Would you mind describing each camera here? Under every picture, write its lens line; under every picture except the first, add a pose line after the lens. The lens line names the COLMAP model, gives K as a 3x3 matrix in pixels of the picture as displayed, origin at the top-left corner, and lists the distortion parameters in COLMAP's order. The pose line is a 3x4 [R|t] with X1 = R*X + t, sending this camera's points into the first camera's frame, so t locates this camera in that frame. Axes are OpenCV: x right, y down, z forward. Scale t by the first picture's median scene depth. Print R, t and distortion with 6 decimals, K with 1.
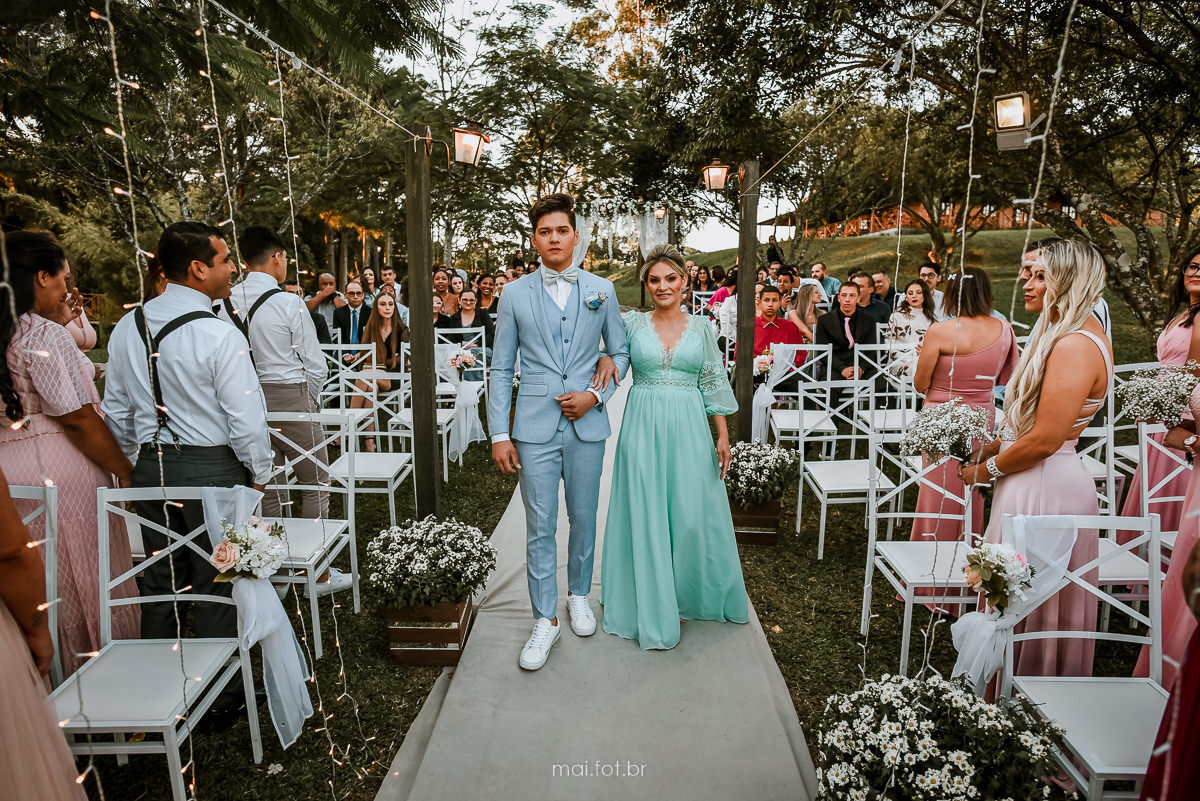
lens RADIAL K [[678.3, 0, 600.0], [0, 678.3, 400.5], [0, 0, 1]] dist [0.004198, -0.000694]
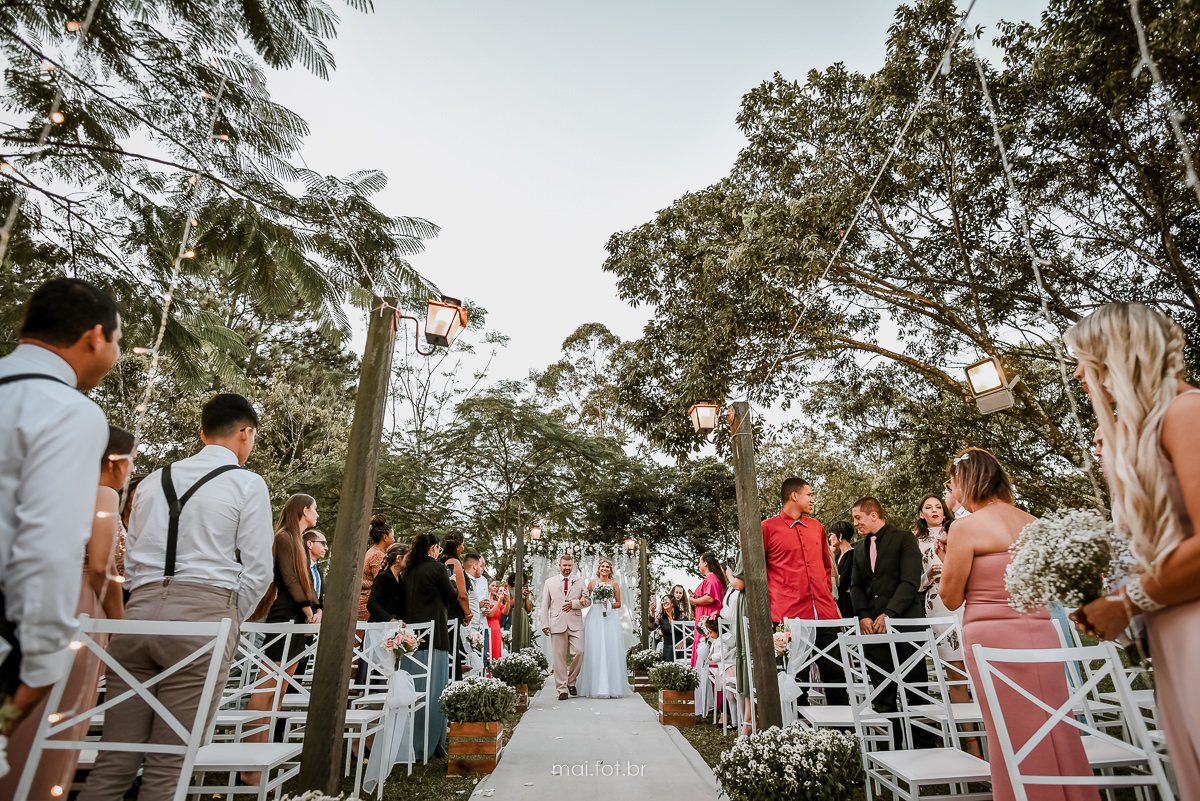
lens RADIAL K [[678.3, 0, 600.0], [0, 678.3, 400.5], [0, 0, 1]] dist [0.004198, -0.000694]
pose [[0.998503, 0.015649, 0.052416, -0.019694], [0.014047, 0.852721, -0.522178, 0.120015], [-0.052868, 0.522132, 0.851224, 0.174085]]
